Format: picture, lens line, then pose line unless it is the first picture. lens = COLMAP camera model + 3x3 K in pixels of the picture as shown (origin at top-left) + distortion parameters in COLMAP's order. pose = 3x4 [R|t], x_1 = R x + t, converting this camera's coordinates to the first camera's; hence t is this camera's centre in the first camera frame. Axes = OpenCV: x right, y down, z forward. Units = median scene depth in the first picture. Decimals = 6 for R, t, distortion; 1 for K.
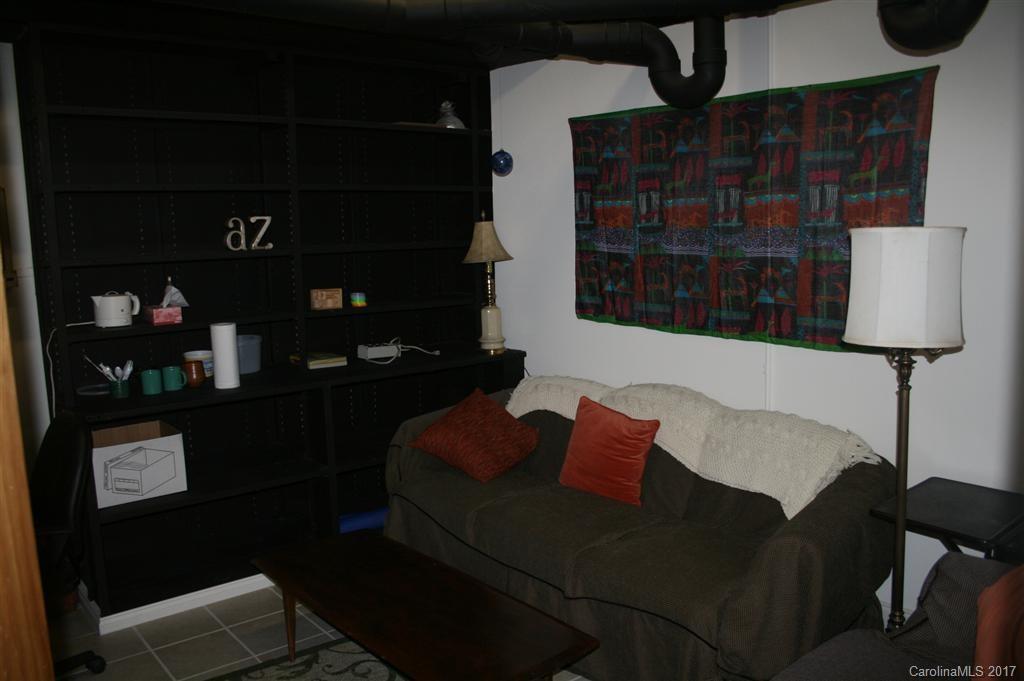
lens RADIAL K [[837.6, 0, 503.6], [0, 837.6, 349.9], [0, 0, 1]] dist [-0.164750, 0.145774]
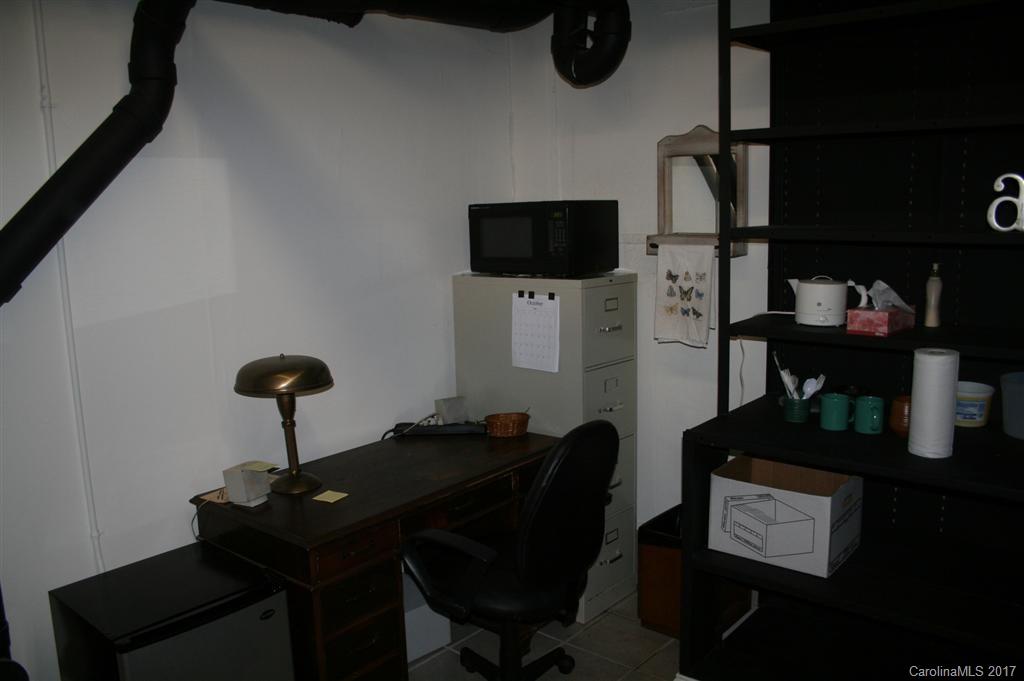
lens RADIAL K [[837.6, 0, 503.6], [0, 837.6, 349.9], [0, 0, 1]] dist [-0.164750, 0.145774]
pose [[0.183222, 0.197776, -0.962972, 0.176824], [-0.127078, 0.976100, 0.176293, -0.099093], [0.974823, 0.090072, 0.203976, 0.578702]]
